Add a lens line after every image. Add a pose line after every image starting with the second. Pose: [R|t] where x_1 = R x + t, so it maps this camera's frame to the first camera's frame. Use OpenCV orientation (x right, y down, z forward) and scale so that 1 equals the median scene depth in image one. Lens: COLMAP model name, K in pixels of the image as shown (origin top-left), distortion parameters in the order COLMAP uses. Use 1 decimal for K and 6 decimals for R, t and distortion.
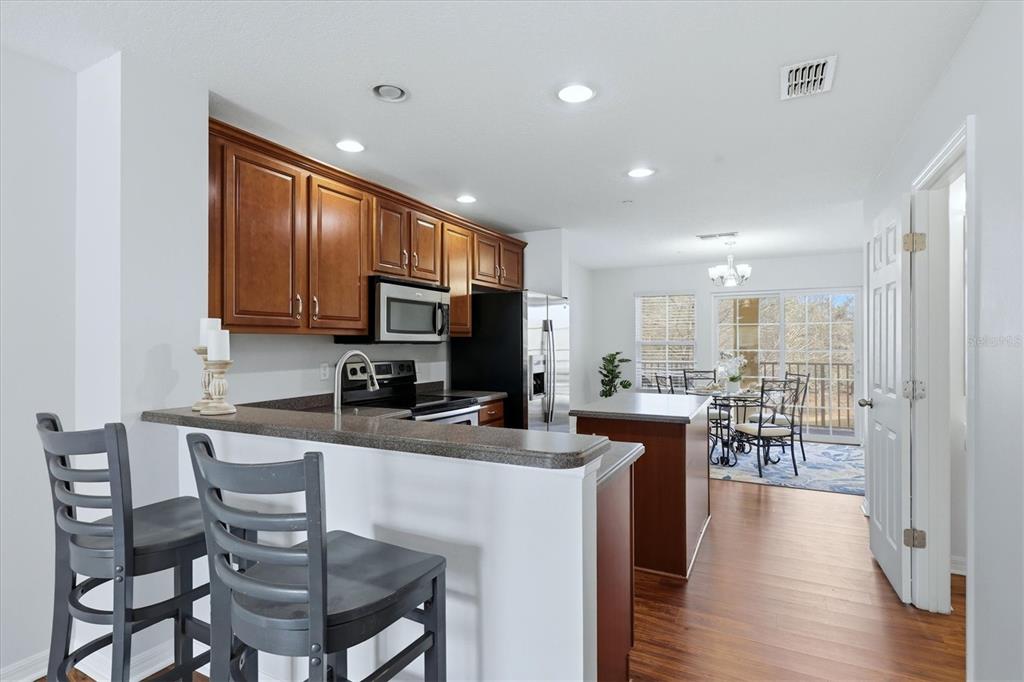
lens RADIAL K [[505.3, 0, 519.2], [0, 505.3, 340.4], [0, 0, 1]] dist [0.000408, 0.000000]
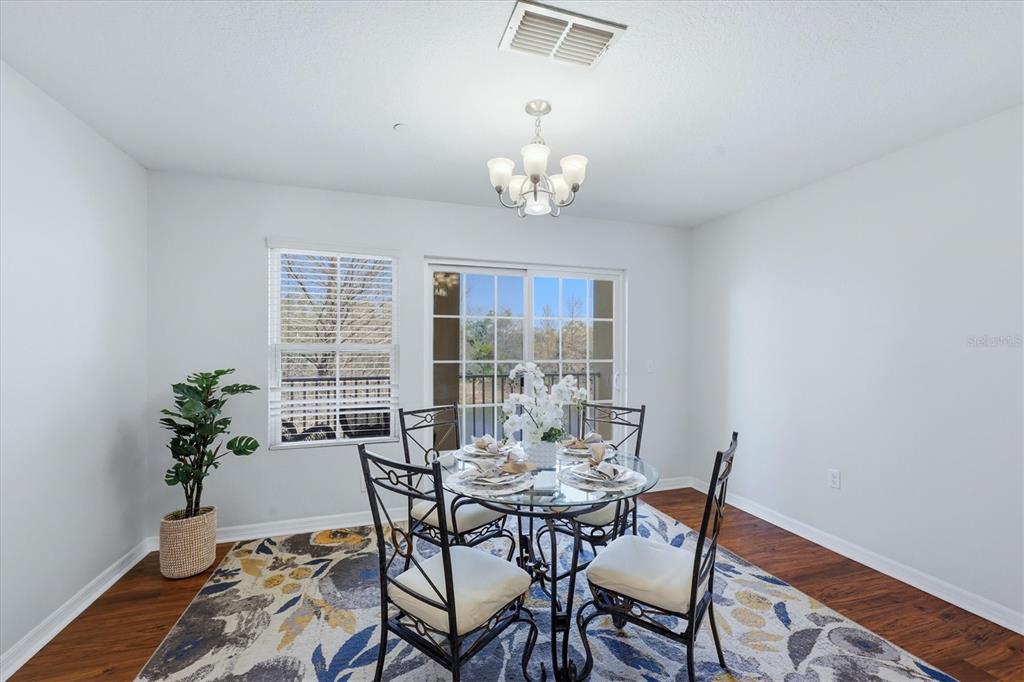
lens RADIAL K [[437.1, 0, 517.1], [0, 437.1, 341.7], [0, 0, 1]] dist [0.003219, 0.000502]
pose [[0.714245, 0.012434, 0.699785, 0.207013], [-0.004707, 0.999905, -0.012962, 0.006842], [-0.699879, 0.005964, 0.714236, 1.017657]]
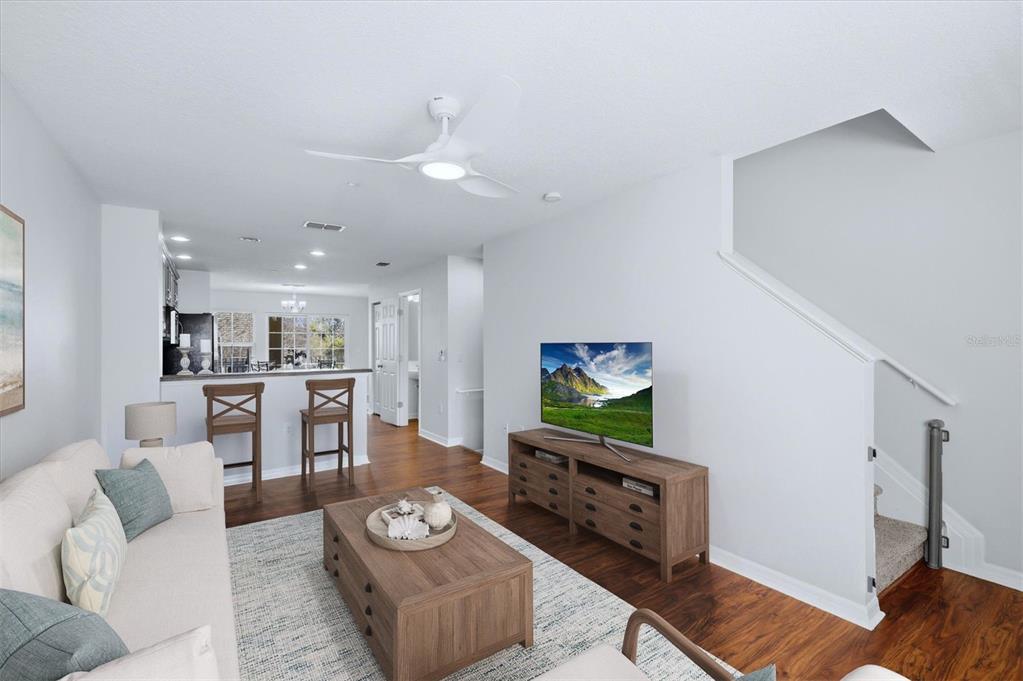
lens RADIAL K [[436.7, 0, 516.6], [0, 436.7, 341.2], [0, 0, 1]] dist [0.003219, 0.000502]
pose [[0.468463, 0.001374, 0.883482, -0.784317], [-0.000289, 0.999999, -0.001402, -0.004356], [-0.883483, 0.000401, 0.468463, -0.566692]]
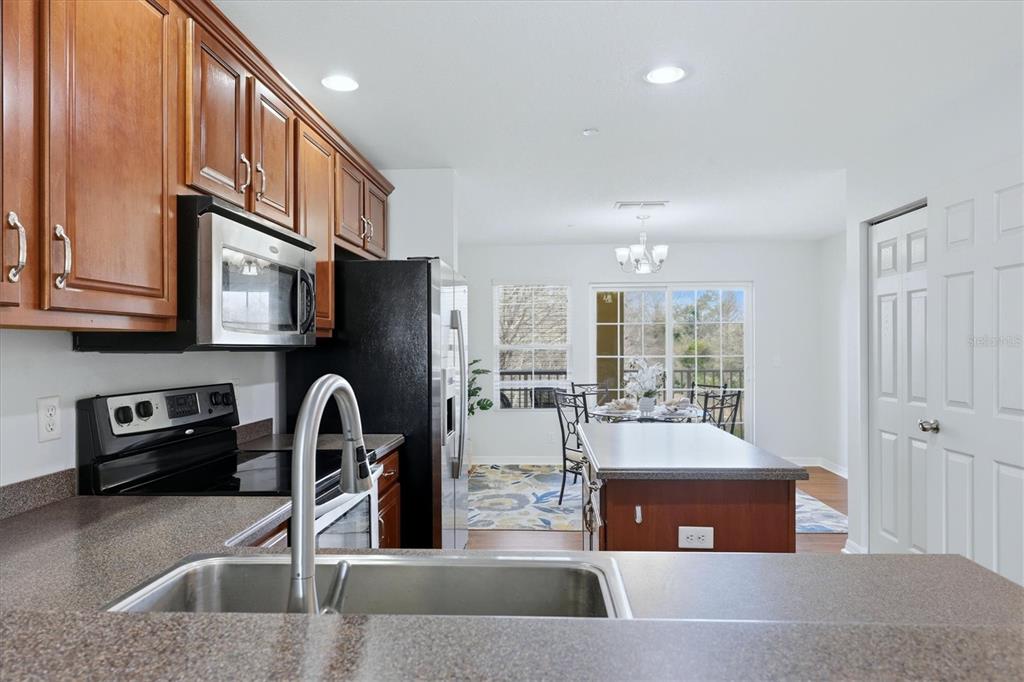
lens RADIAL K [[615.2, 0, 512.0], [0, 615.2, 341.0], [0, 0, 1]] dist [0.000419, -0.000440]
pose [[0.918962, 0.000987, 0.394346, -0.180521], [0.001100, 0.999987, -0.005064, 0.000635], [-0.394345, 0.005088, 0.918948, 0.297507]]
